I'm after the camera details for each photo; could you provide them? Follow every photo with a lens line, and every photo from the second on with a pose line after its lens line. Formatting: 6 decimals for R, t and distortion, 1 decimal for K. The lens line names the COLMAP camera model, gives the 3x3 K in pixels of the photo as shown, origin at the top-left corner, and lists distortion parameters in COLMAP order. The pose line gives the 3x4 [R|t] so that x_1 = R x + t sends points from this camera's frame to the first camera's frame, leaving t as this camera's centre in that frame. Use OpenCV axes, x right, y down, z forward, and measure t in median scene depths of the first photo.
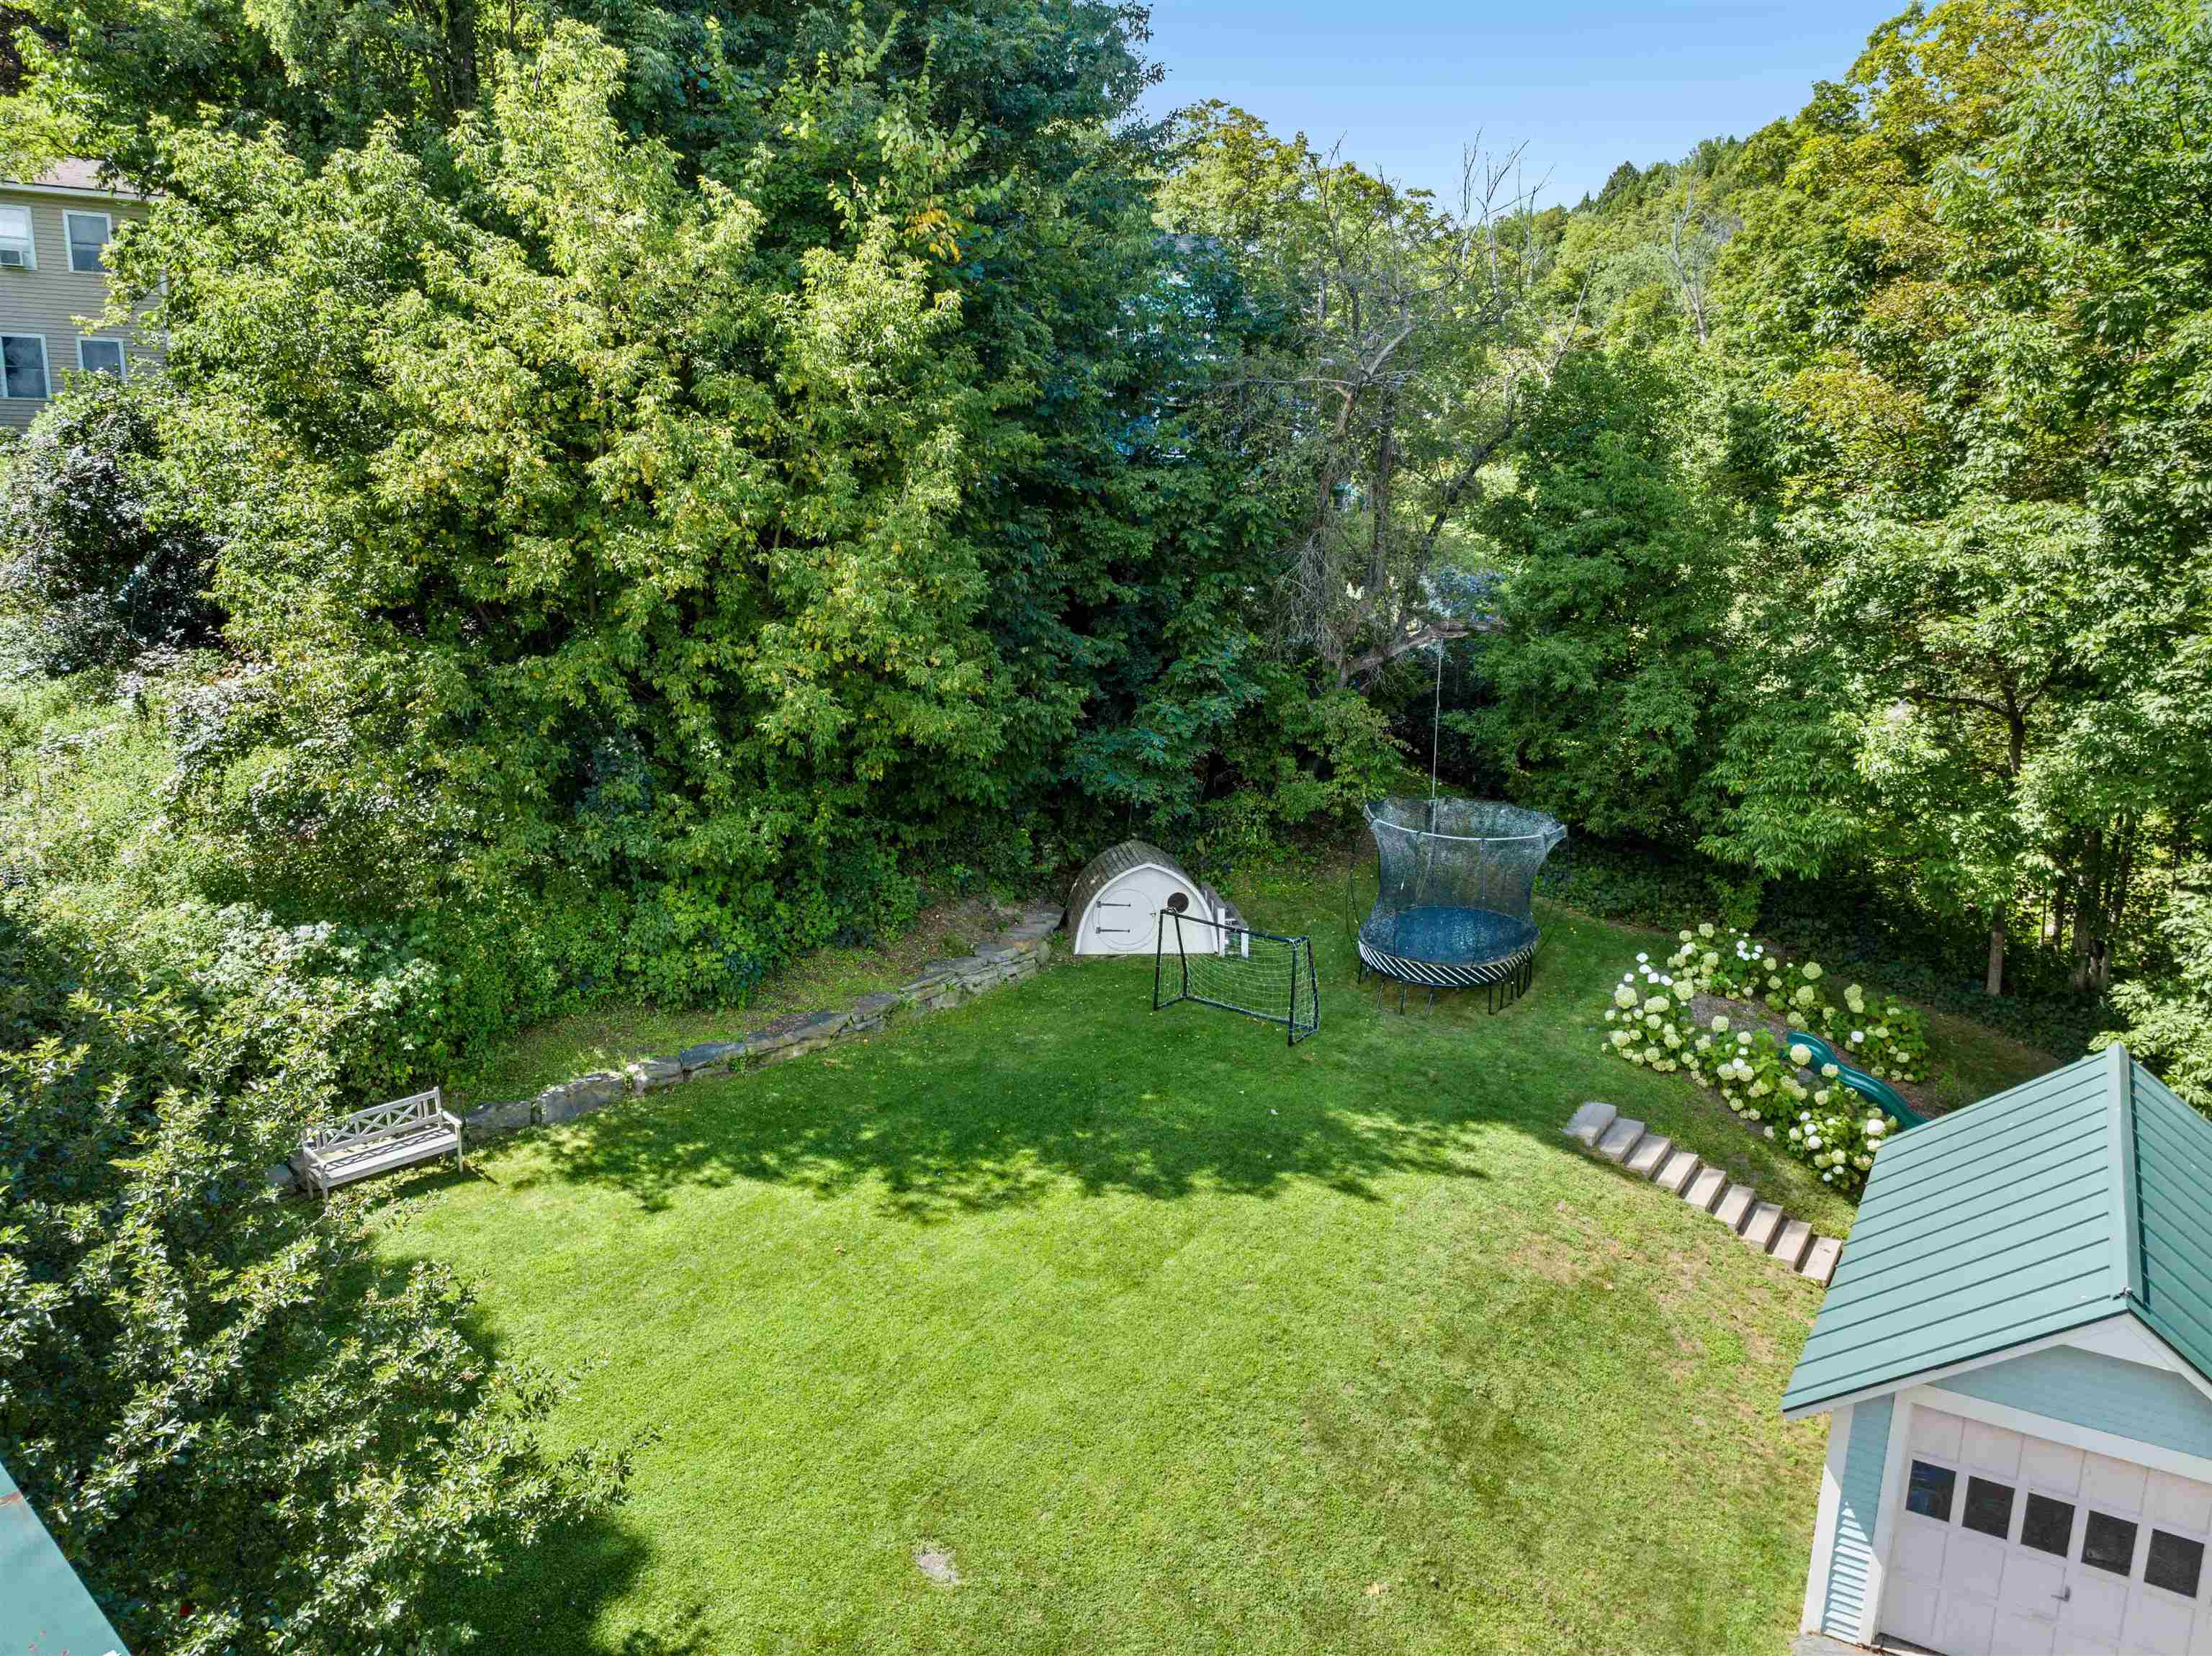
lens RADIAL K [[1538.0, 0, 1091.7], [0, 1538.0, 825.7], [0, 0, 1]] dist [-0.036277, -0.000894]
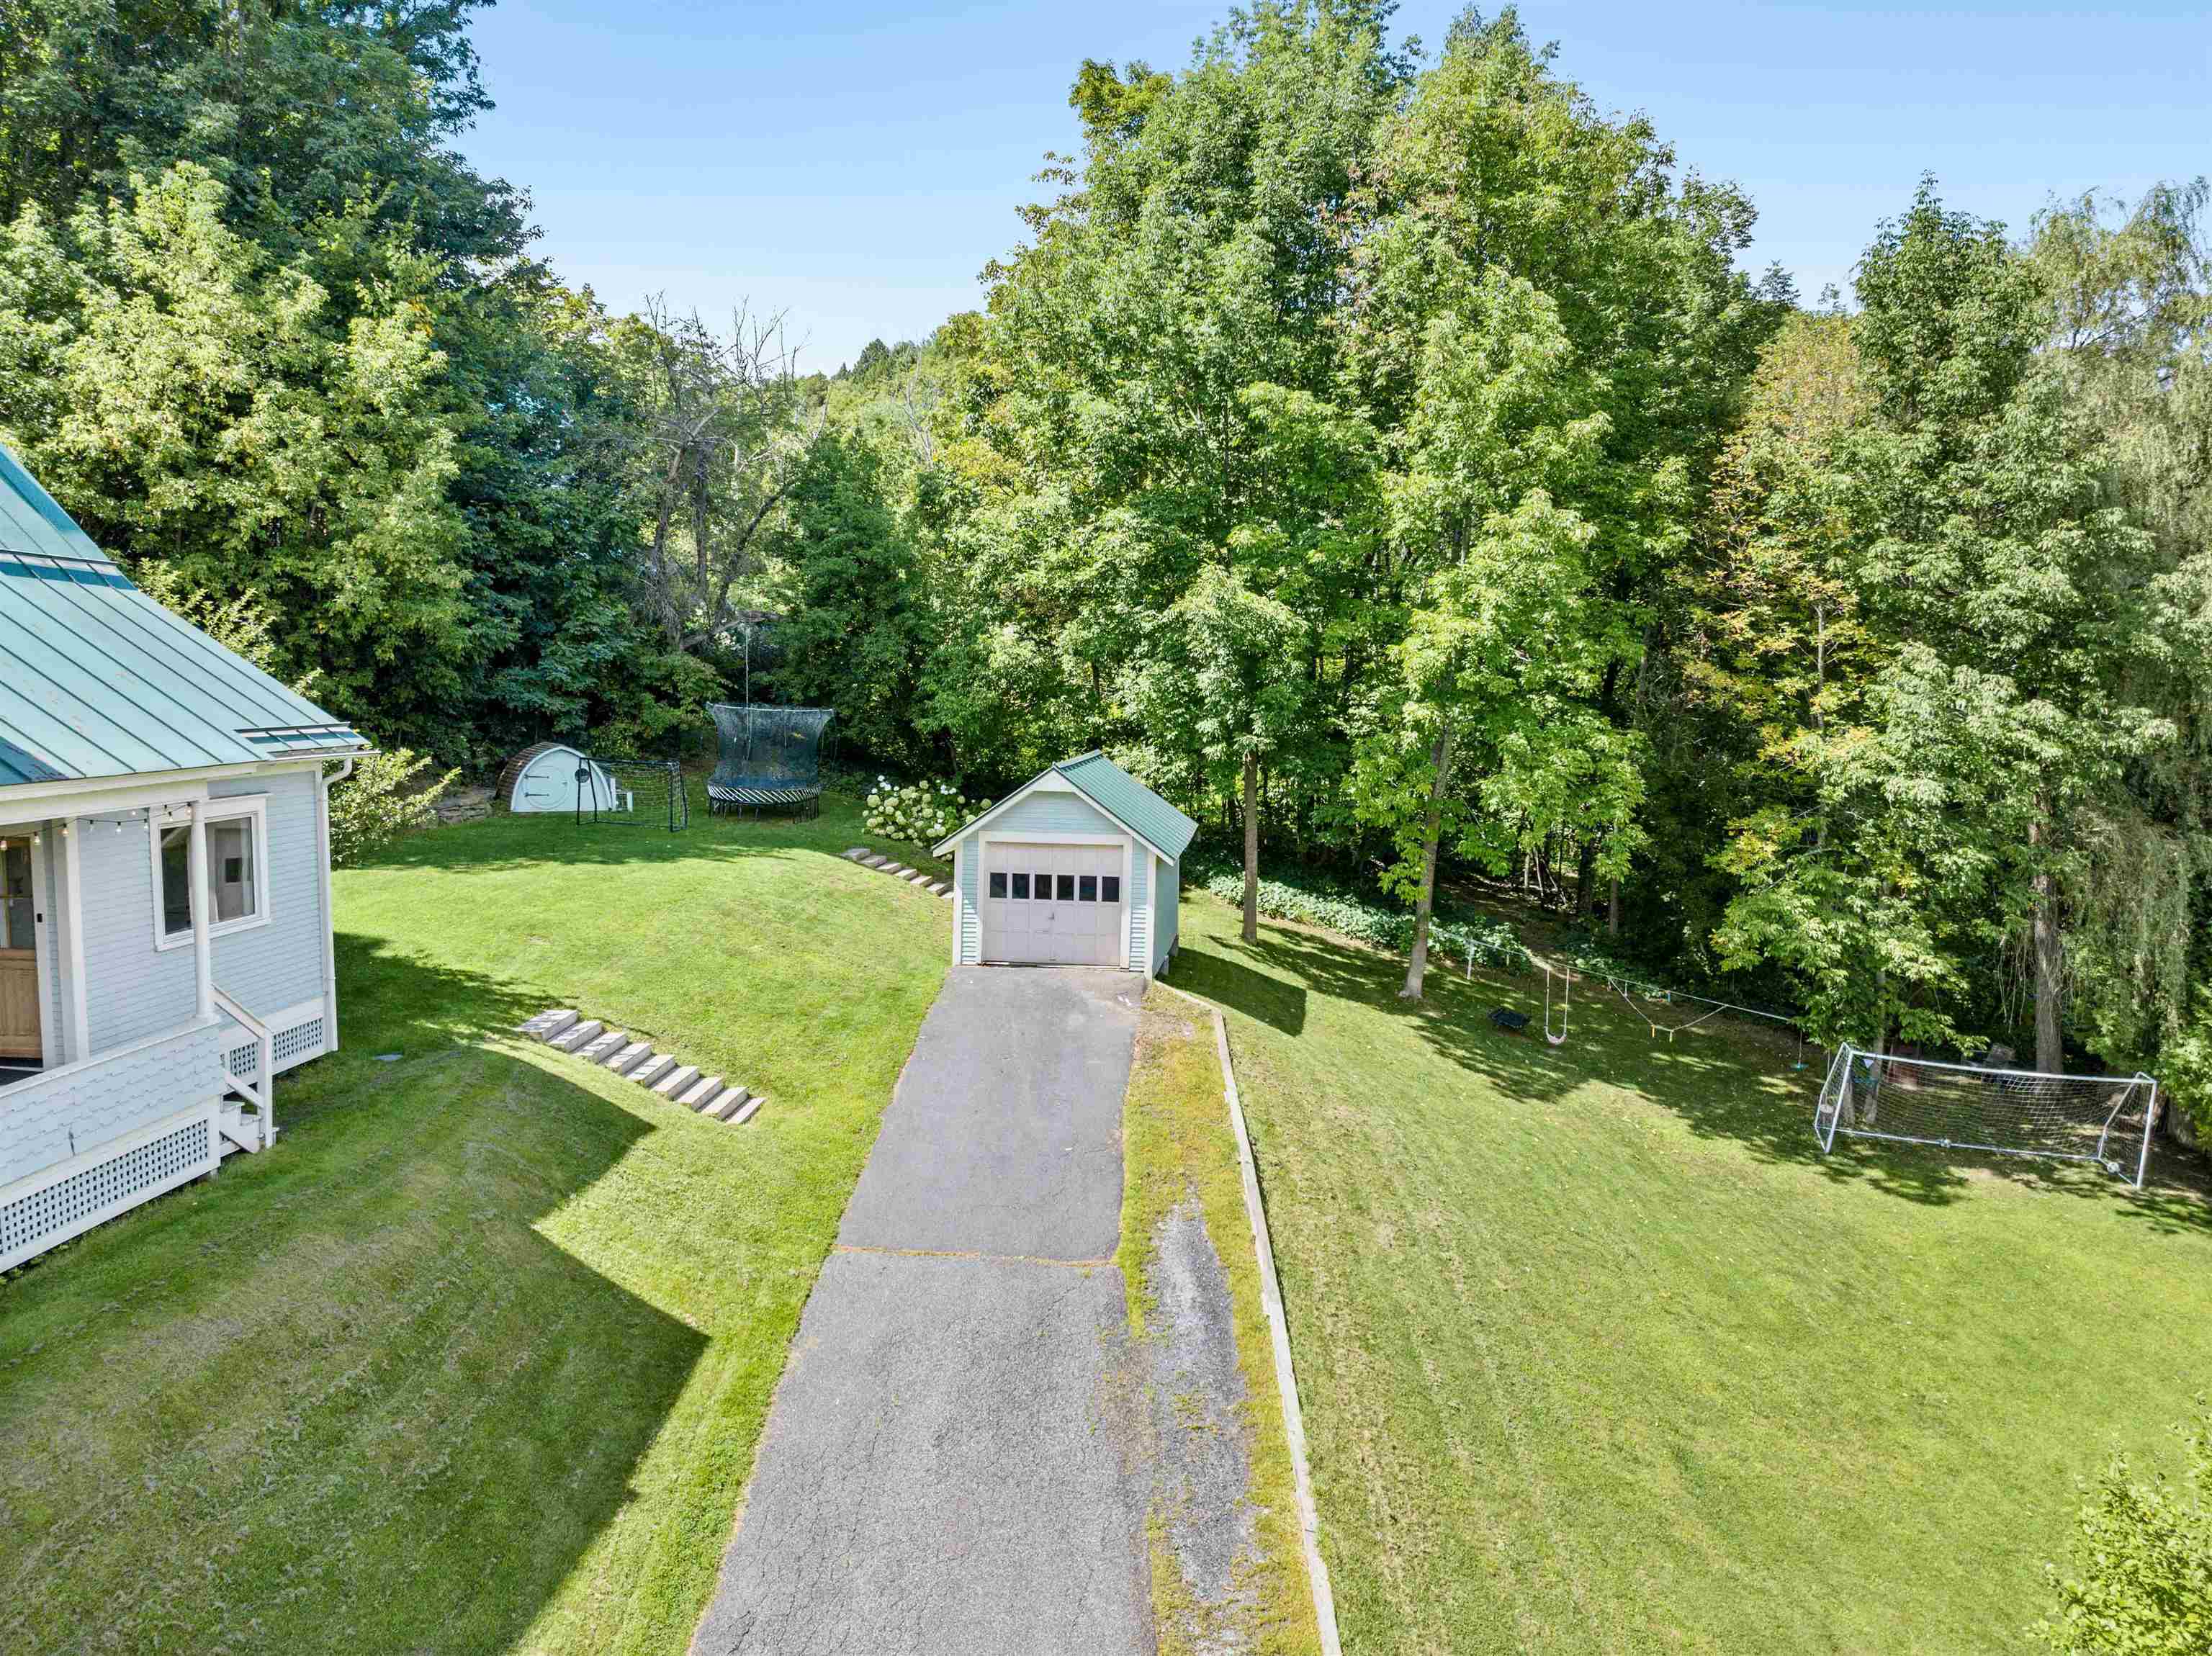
lens RADIAL K [[1538.0, 0, 1091.7], [0, 1538.0, 825.7], [0, 0, 1]] dist [-0.036277, -0.000894]
pose [[0.899241, -0.042470, 0.435388, -0.151601], [0.084322, 0.993439, -0.077251, 0.261852], [-0.429250, 0.106181, 0.896922, -0.544993]]
